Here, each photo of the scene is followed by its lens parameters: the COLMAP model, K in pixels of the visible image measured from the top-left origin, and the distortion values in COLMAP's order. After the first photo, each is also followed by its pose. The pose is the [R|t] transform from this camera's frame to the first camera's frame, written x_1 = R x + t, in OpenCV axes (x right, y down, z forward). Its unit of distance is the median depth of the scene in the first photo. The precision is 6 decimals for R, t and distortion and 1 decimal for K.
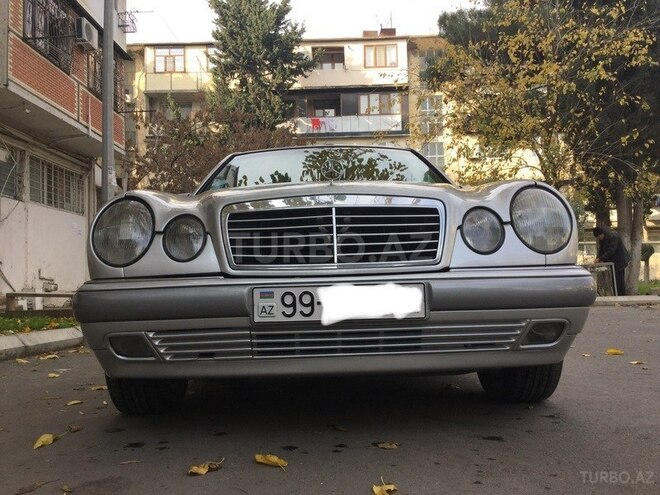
lens RADIAL K [[595.8, 0, 328.8], [0, 595.8, 245.0], [0, 0, 1]] dist [0.134126, -0.269226]
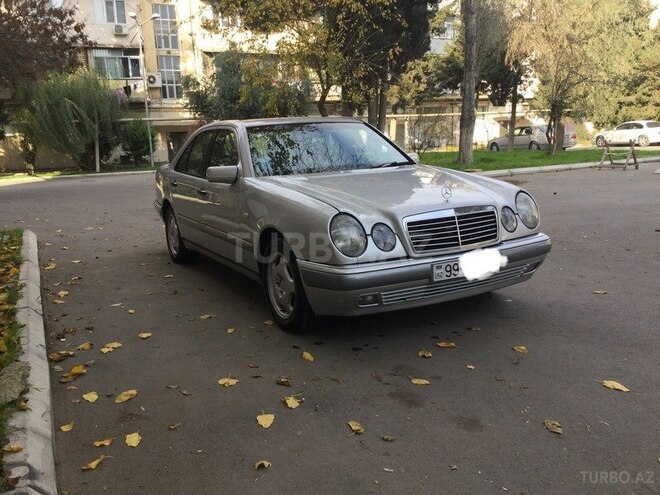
lens RADIAL K [[595.8, 0, 328.8], [0, 595.8, 245.0], [0, 0, 1]] dist [0.134126, -0.269226]
pose [[0.887975, -0.096852, 0.449577, -1.226636], [-0.008660, 0.973878, 0.226905, -0.405517], [-0.459810, -0.205380, 0.863941, -0.487309]]
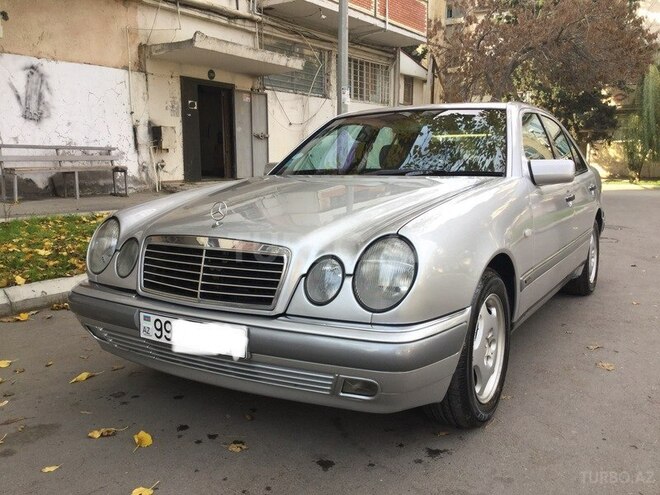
lens RADIAL K [[595.8, 0, 328.8], [0, 595.8, 245.0], [0, 0, 1]] dist [0.134126, -0.269226]
pose [[0.846137, 0.101000, -0.523308, 0.836564], [0.013934, 0.977352, 0.211161, -0.318517], [0.532784, -0.185963, 0.825566, 0.159060]]
